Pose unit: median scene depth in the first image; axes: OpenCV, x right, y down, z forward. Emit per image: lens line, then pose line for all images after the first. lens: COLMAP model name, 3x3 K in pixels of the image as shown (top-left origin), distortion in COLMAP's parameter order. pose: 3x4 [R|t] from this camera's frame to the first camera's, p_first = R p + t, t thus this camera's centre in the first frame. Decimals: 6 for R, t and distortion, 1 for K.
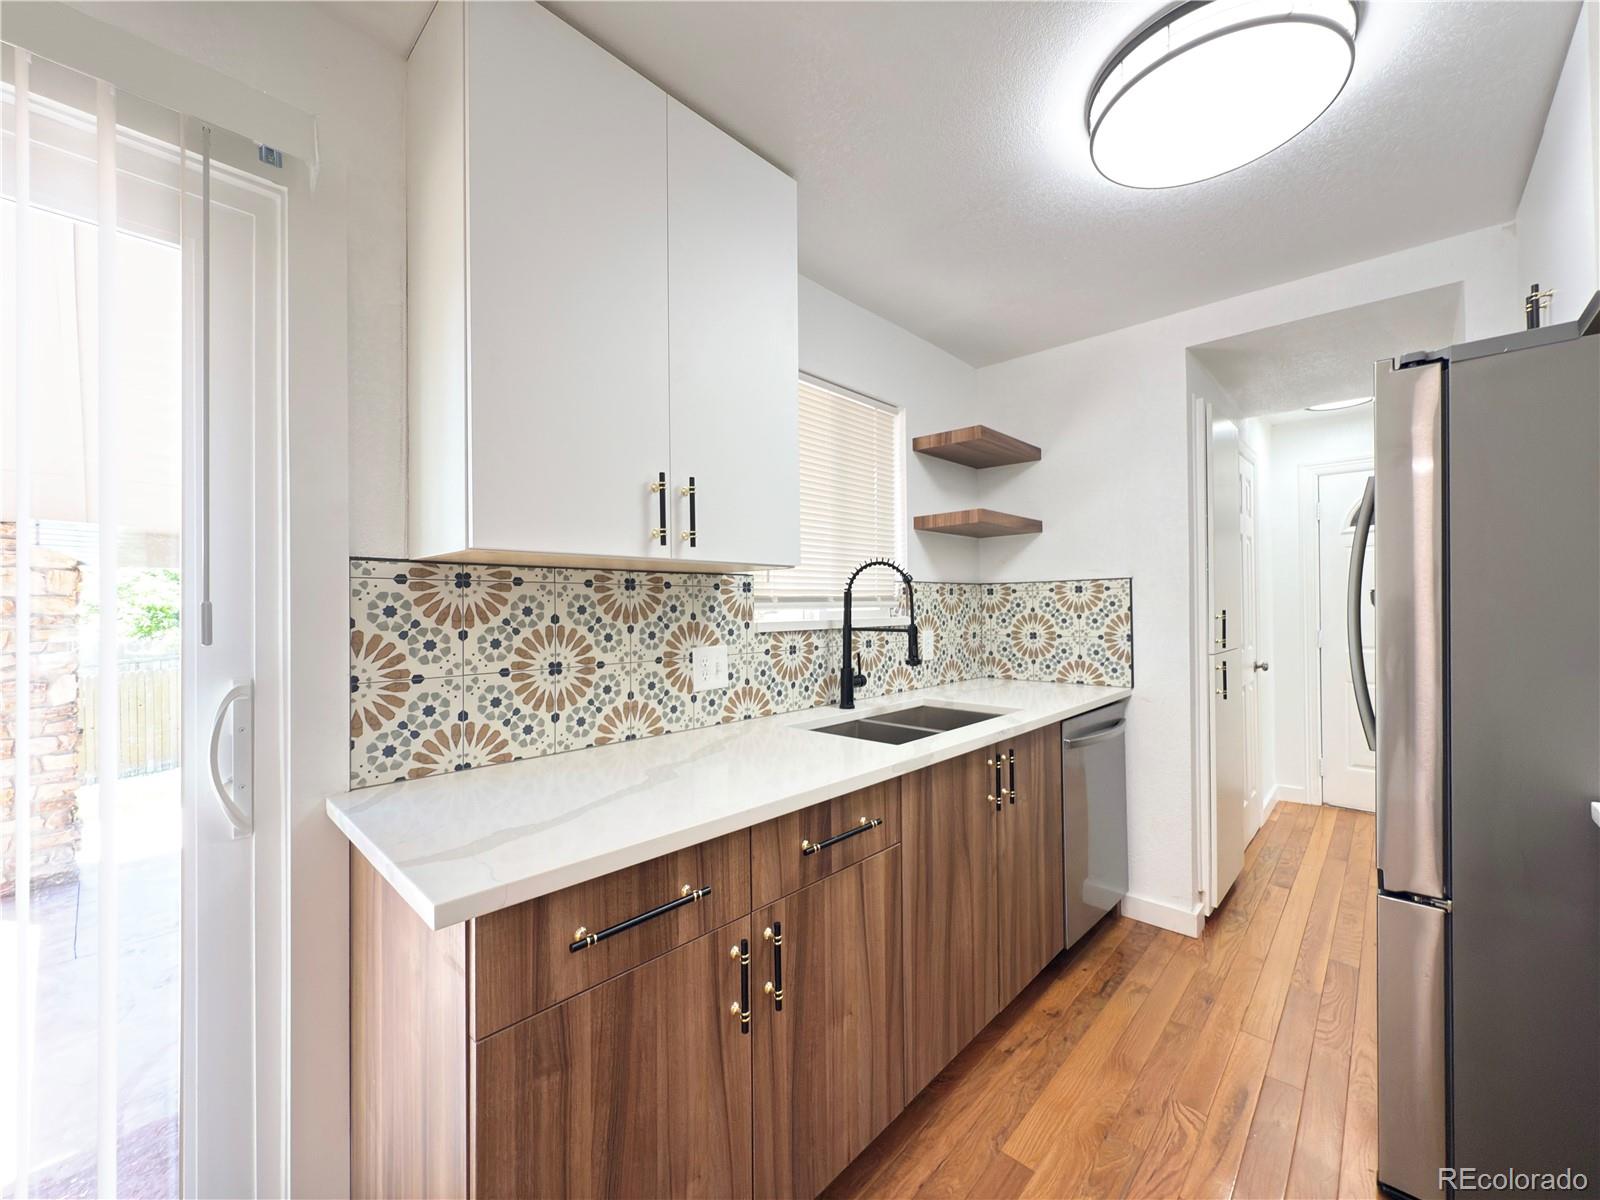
lens RADIAL K [[637.0, 0, 798.4], [0, 637.0, 603.4], [0, 0, 1]] dist [0.000931, 0.000074]
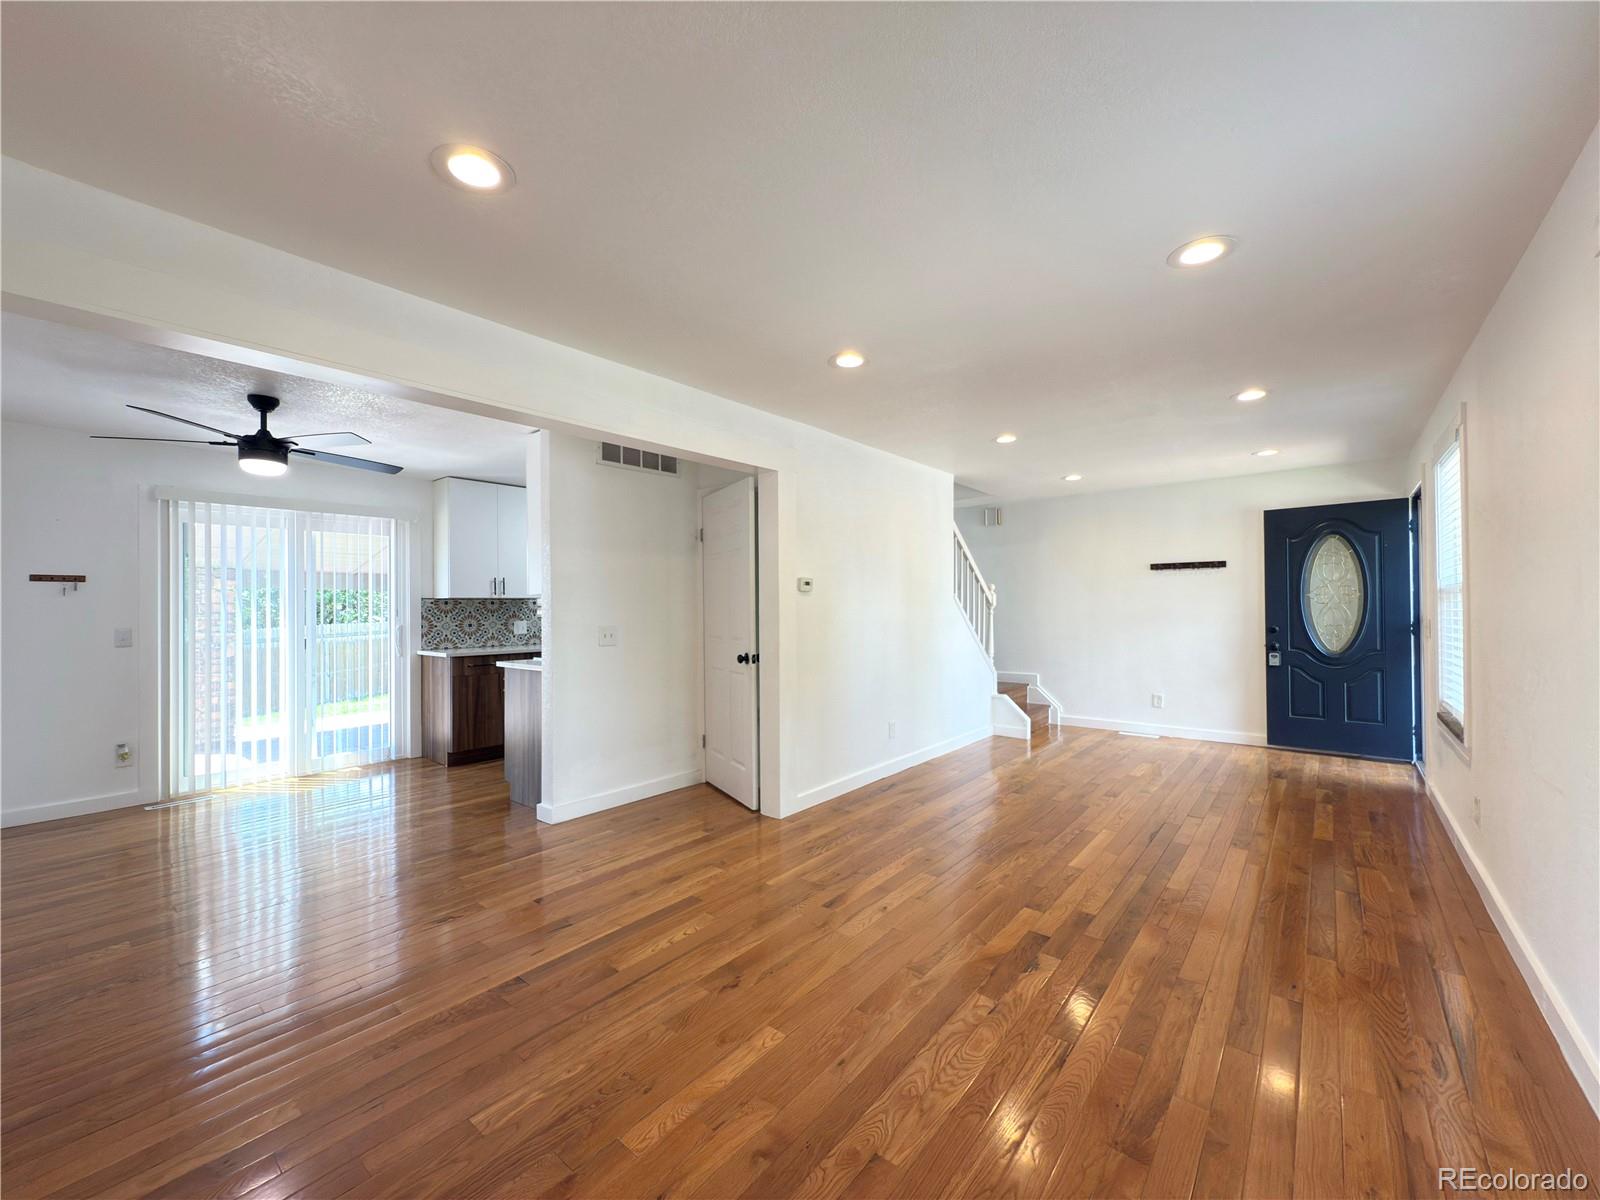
lens RADIAL K [[637.0, 0, 794.9], [0, 637.0, 603.4], [0, 0, 1]] dist [0.000931, 0.000074]
pose [[0.998417, -0.001420, 0.056228, 1.045021], [0.001522, 0.999997, -0.001773, -0.016302], [-0.056225, 0.001856, 0.998416, -2.268721]]
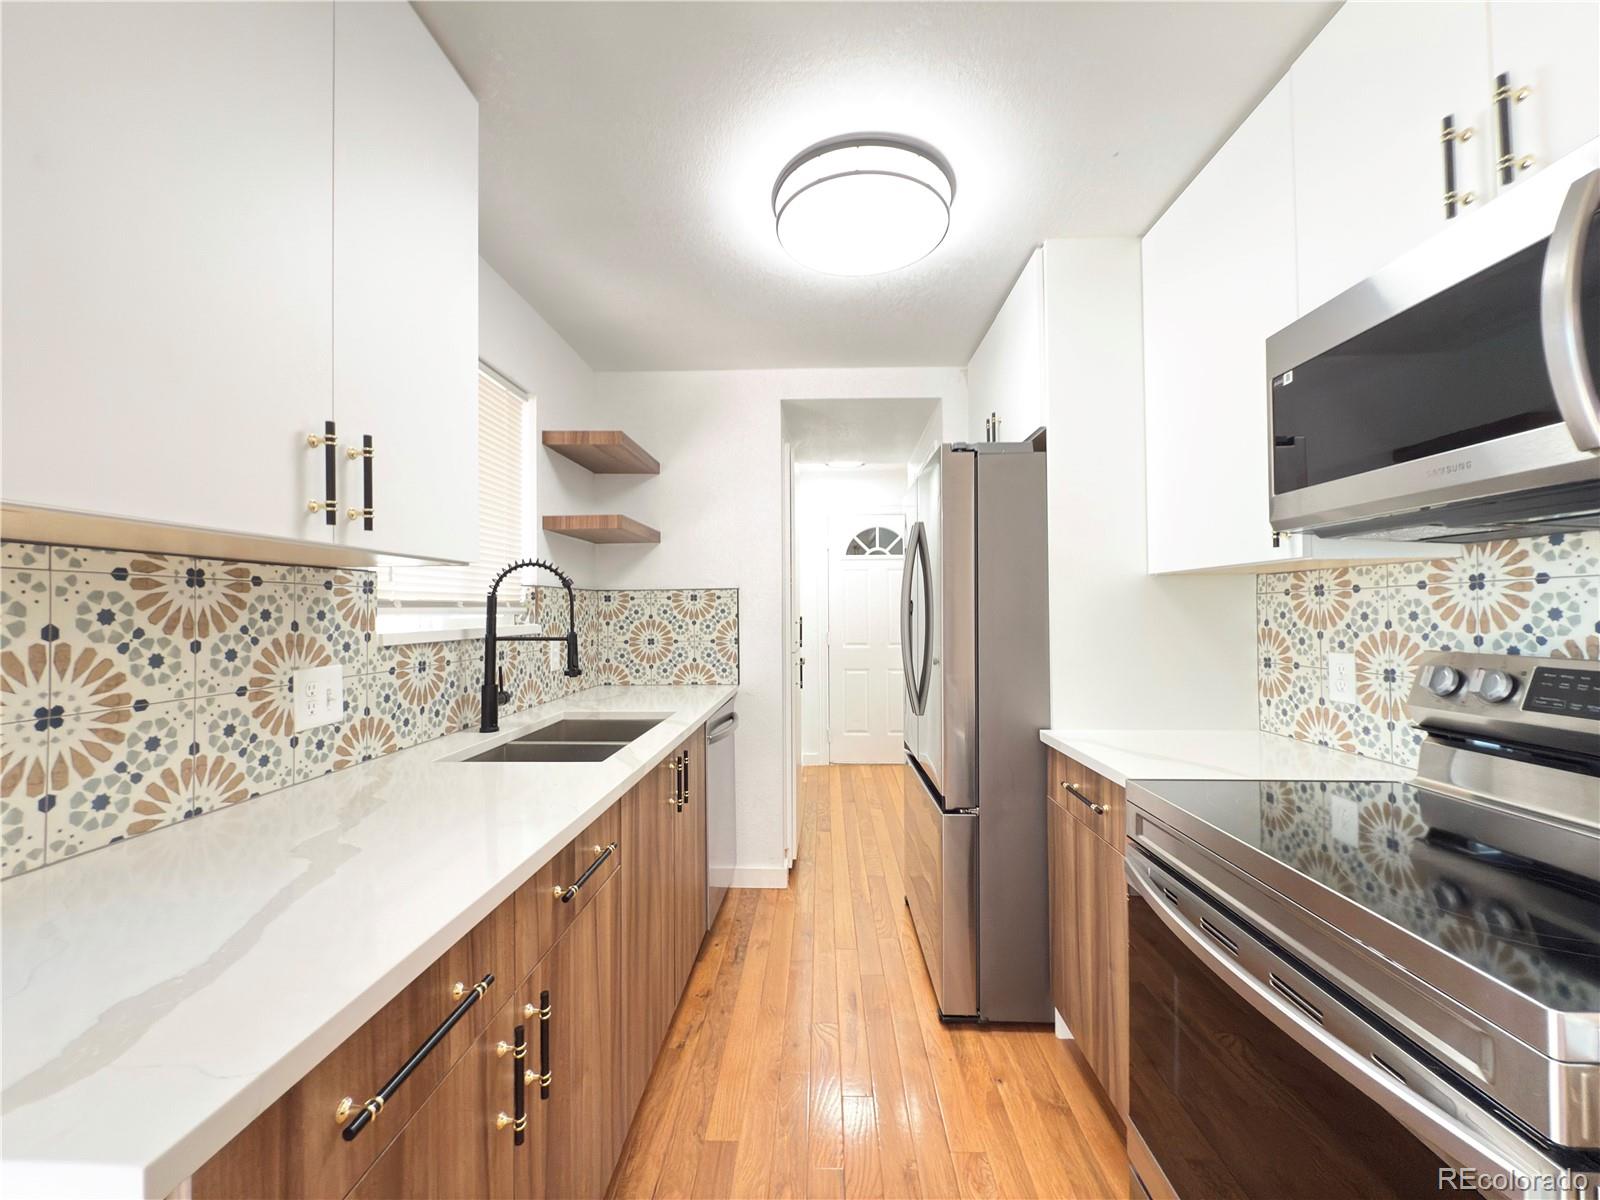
lens RADIAL K [[637.0, 0, 801.7], [0, 637.0, 602.2], [0, 0, 1]] dist [0.000931, 0.000074]
pose [[0.751660, 0.014159, 0.659399, -0.193441], [-0.005543, 0.999870, -0.015152, 0.001255], [-0.659528, 0.007734, 0.751640, 0.085341]]
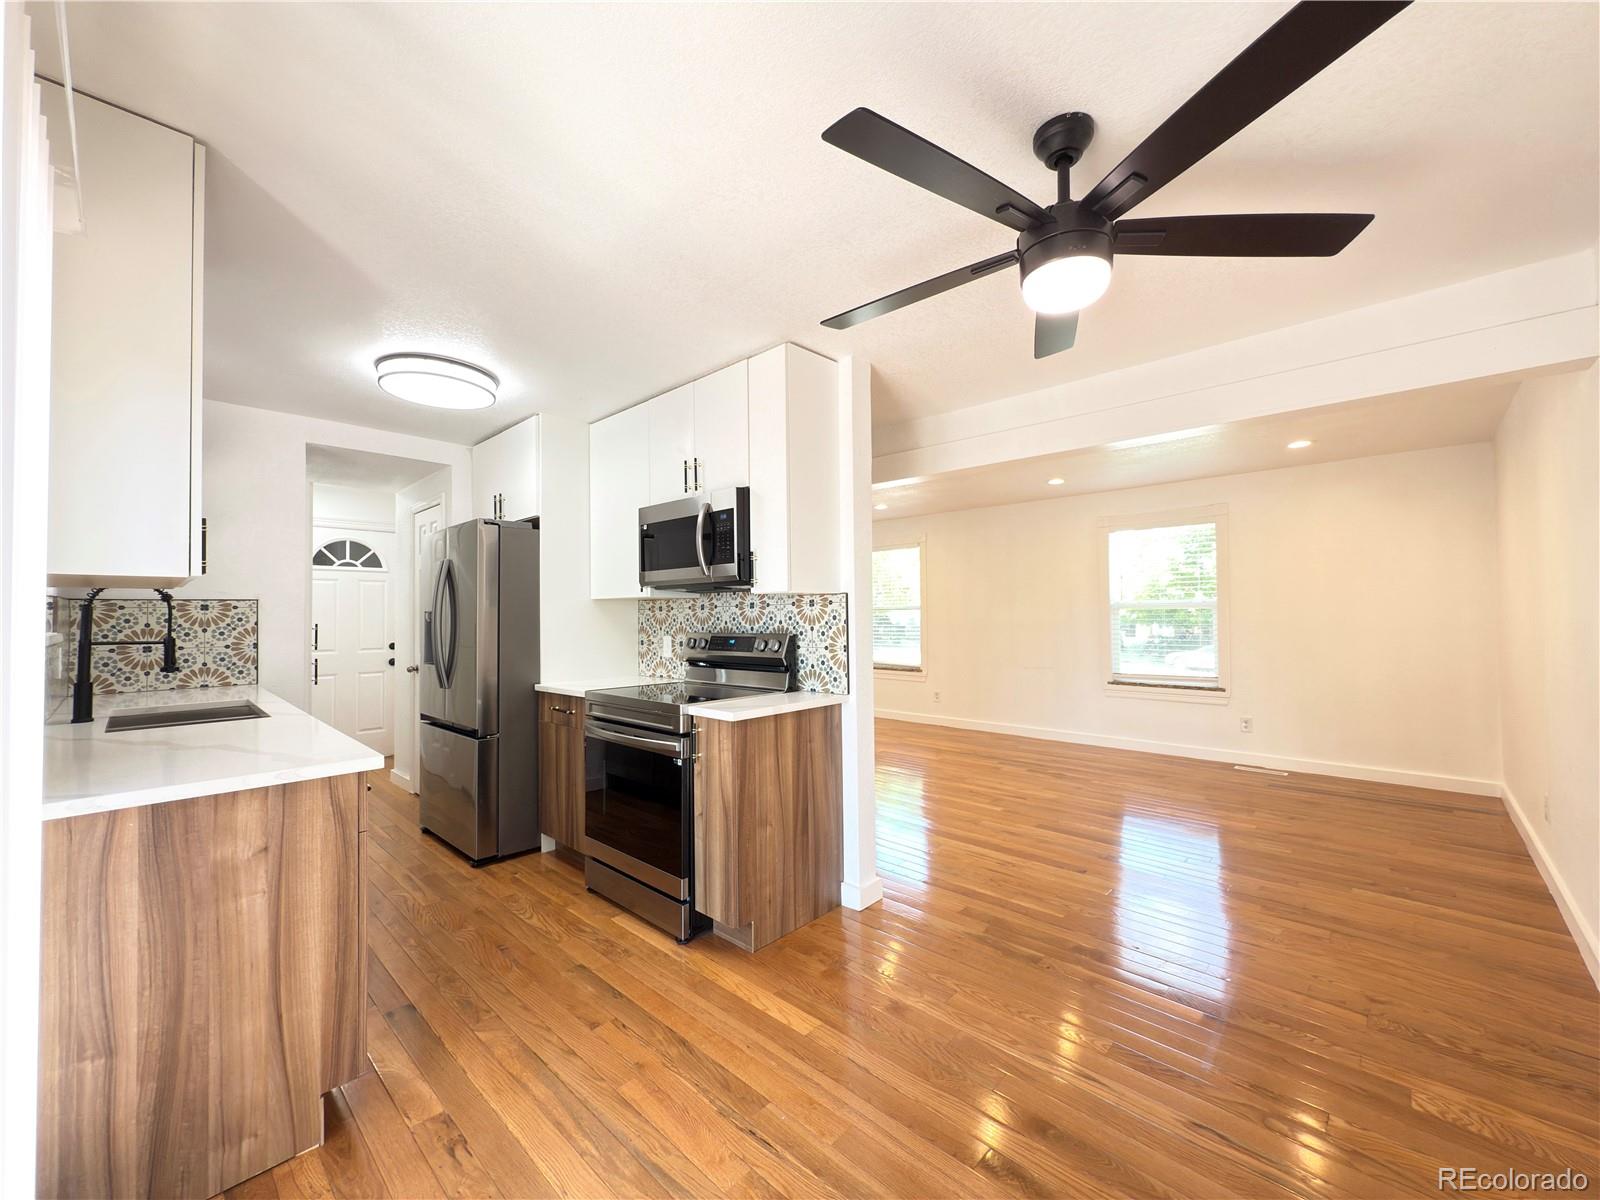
lens RADIAL K [[637.0, 0, 801.9], [0, 637.0, 604.1], [0, 0, 1]] dist [0.000931, 0.000074]
pose [[0.004732, 0.025521, 0.999663, -1.036398], [0.000958, 0.999674, -0.025526, 0.003963], [-0.999988, 0.001079, 0.004706, -0.166811]]
